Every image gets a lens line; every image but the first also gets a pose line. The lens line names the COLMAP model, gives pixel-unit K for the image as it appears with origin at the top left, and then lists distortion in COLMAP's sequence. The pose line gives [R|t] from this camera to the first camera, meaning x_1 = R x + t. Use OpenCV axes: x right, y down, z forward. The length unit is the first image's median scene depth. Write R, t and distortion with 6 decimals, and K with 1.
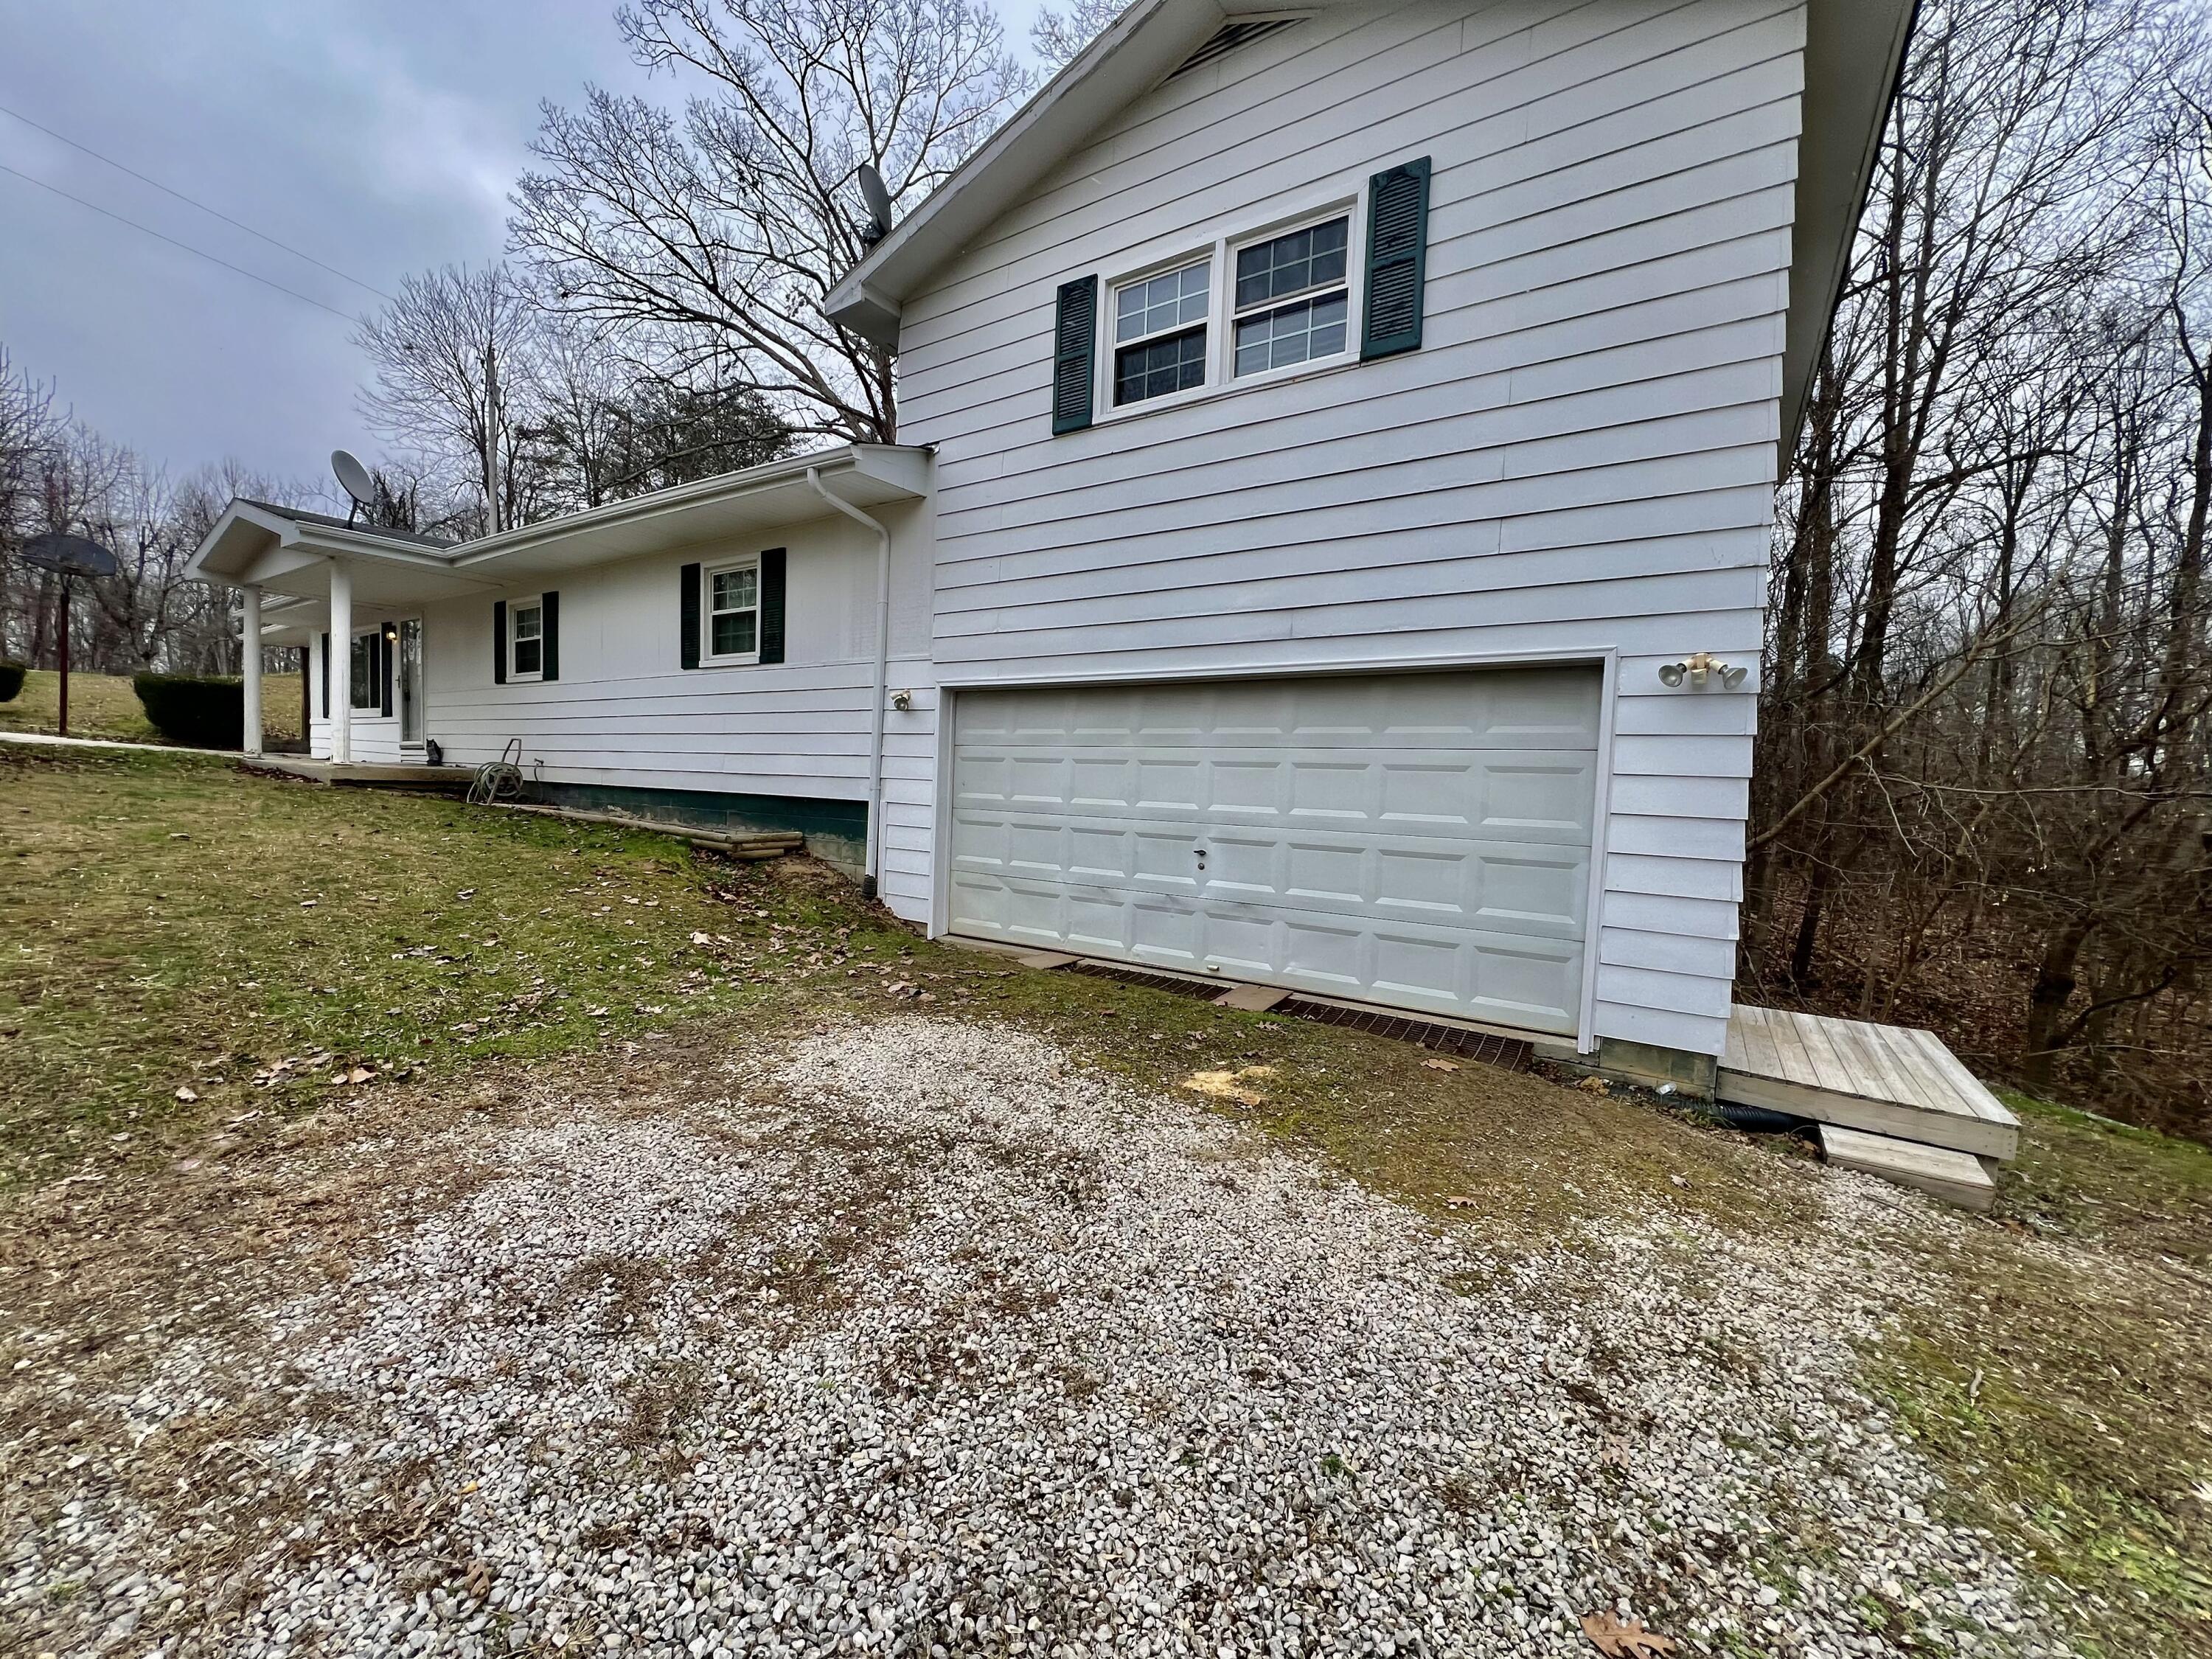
lens RADIAL K [[882.4, 0, 1105.0], [0, 882.4, 829.3], [0, 0, 1]] dist [-0.000296, 0.000011]
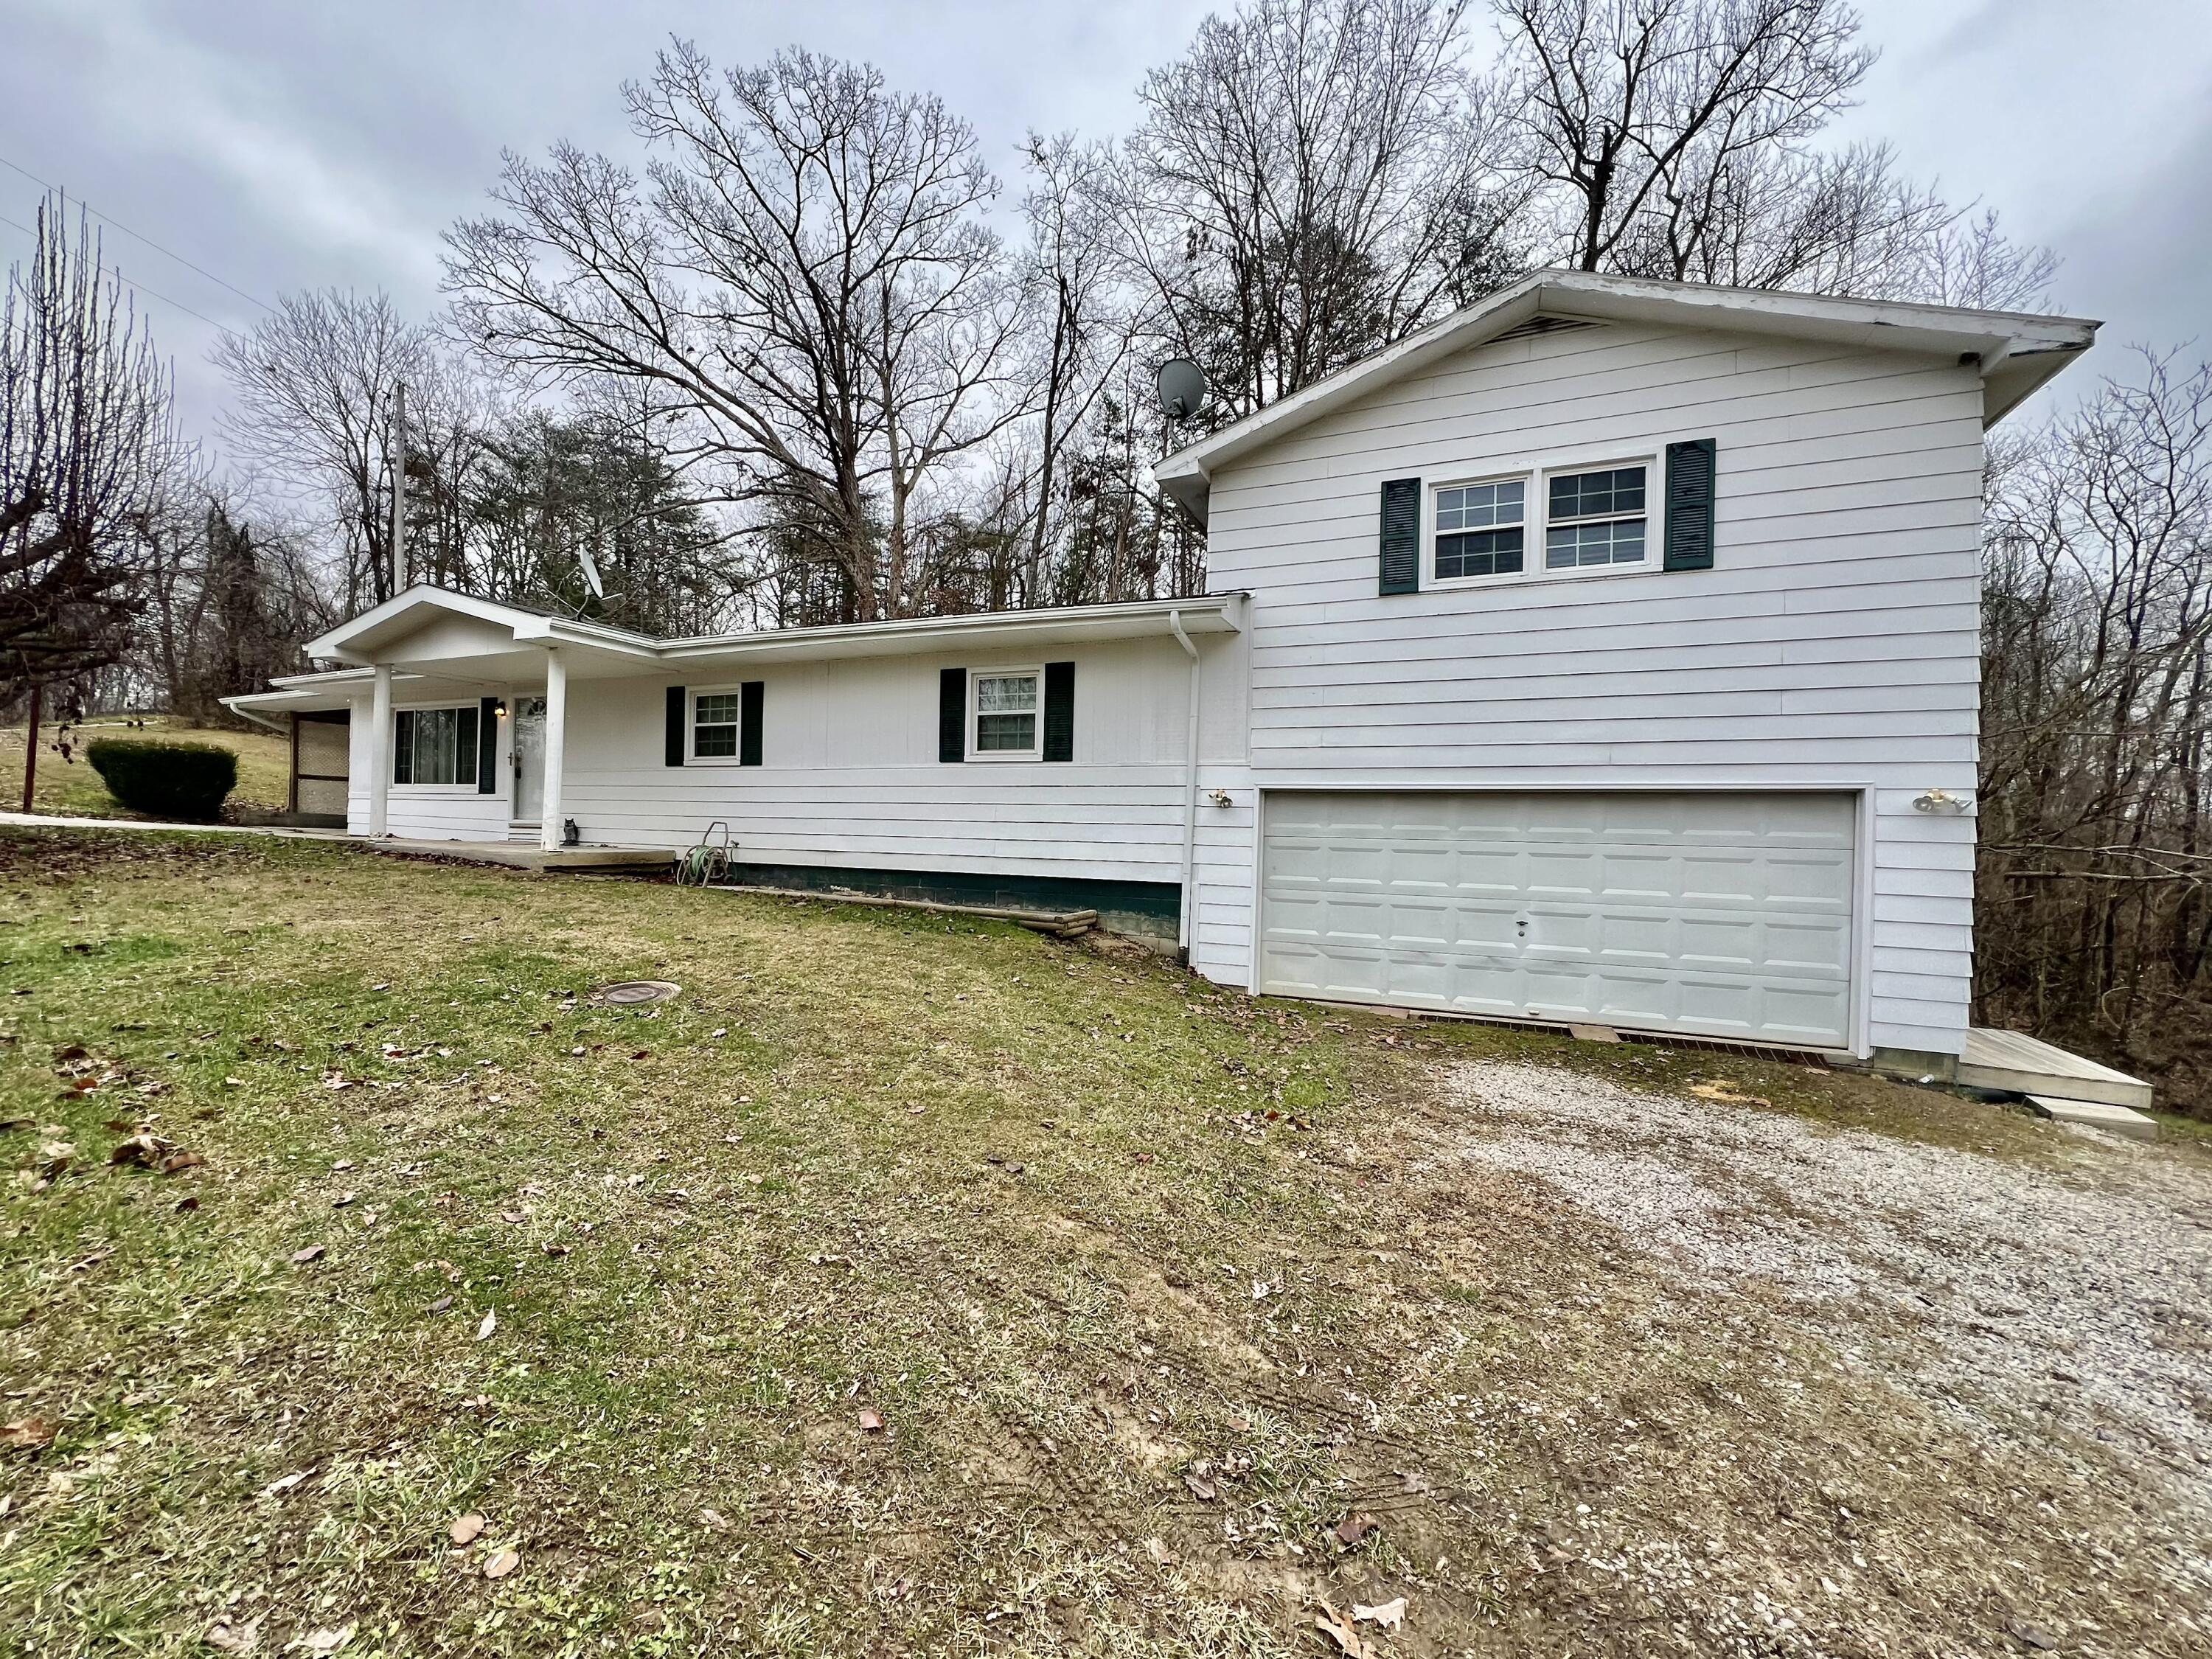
lens RADIAL K [[882.4, 0, 1106.2], [0, 882.4, 828.9], [0, 0, 1]] dist [-0.000296, 0.000011]
pose [[0.982812, -0.012237, 0.184202, -0.684501], [0.021395, 0.998627, -0.047811, -0.059119], [-0.183364, 0.050930, 0.981725, -0.156965]]
